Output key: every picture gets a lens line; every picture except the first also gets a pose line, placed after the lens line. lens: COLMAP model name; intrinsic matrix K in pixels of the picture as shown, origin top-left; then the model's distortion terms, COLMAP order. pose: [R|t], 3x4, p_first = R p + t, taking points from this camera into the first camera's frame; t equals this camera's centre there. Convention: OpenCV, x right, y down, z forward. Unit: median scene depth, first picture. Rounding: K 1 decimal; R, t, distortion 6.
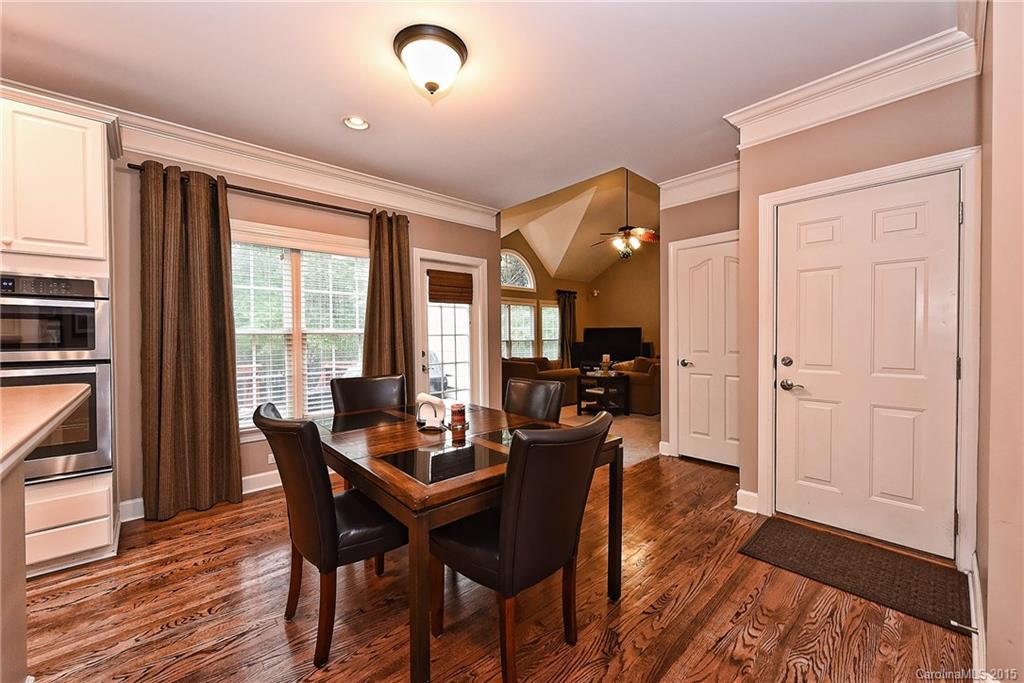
lens RADIAL K [[401.2, 0, 515.5], [0, 401.2, 340.6], [0, 0, 1]] dist [-0.001077, -0.000771]
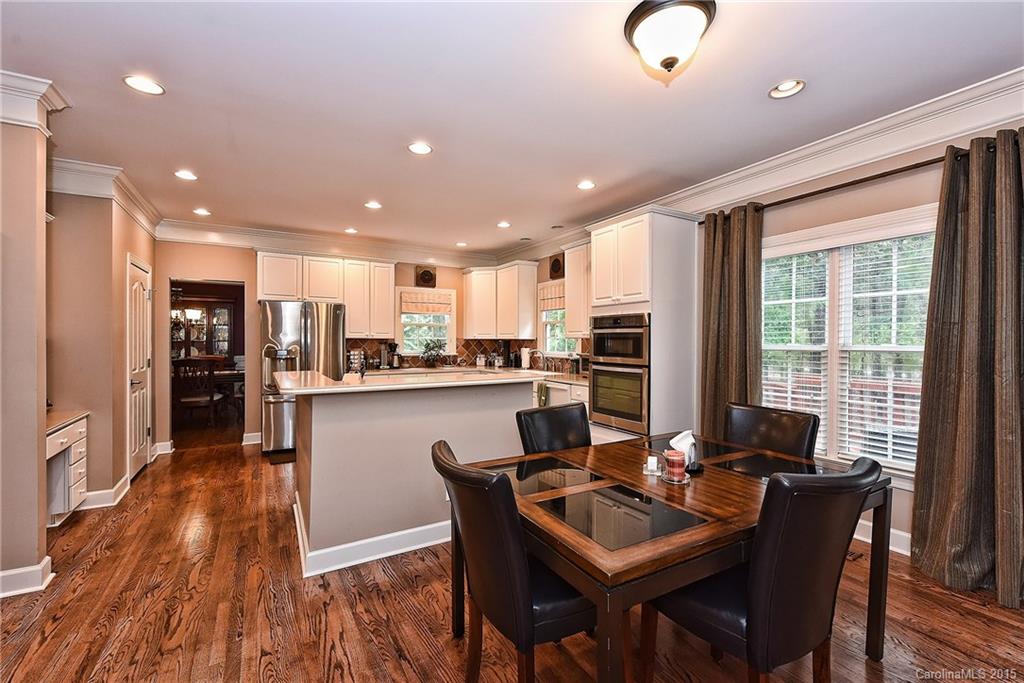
lens RADIAL K [[427.1, 0, 512.0], [0, 427.1, 341.5], [0, 0, 1]] dist [-0.000380, -0.000290]
pose [[-0.210312, 0.006214, -0.977615, 0.349054], [-0.013466, 0.999867, 0.009253, -0.026265], [0.977542, 0.015110, -0.210200, 0.414497]]
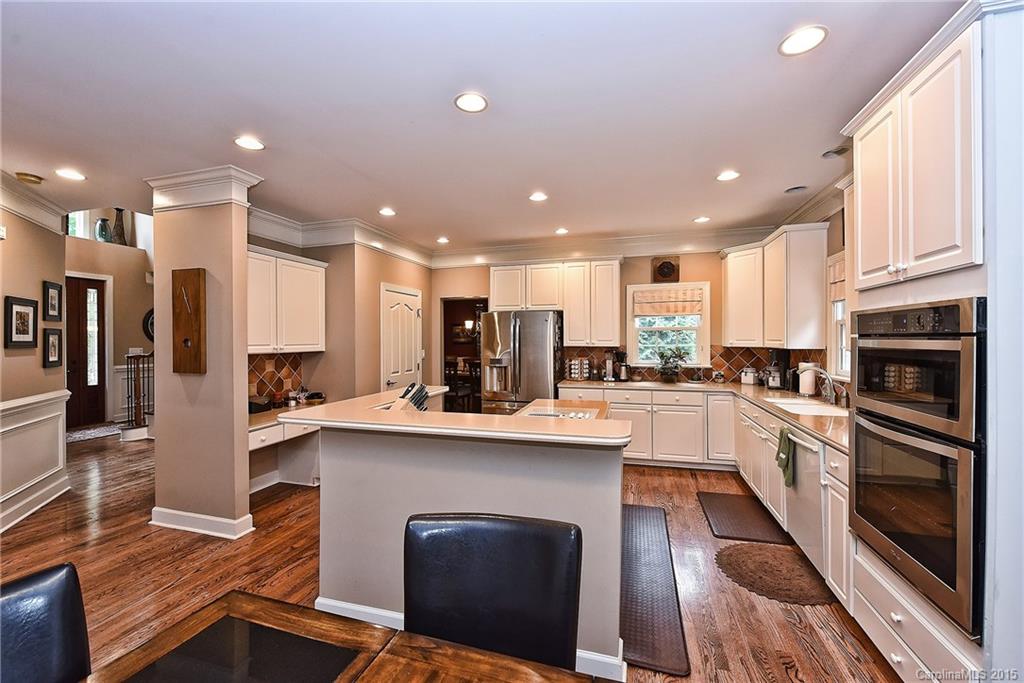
lens RADIAL K [[409.3, 0, 517.9], [0, 409.3, 341.1], [0, 0, 1]] dist [0.001130, -0.000307]
pose [[-0.852022, 0.009166, -0.523426, -0.082462], [0.000994, 0.999873, 0.015892, -0.051302], [0.523505, 0.013020, -0.851923, 0.570986]]
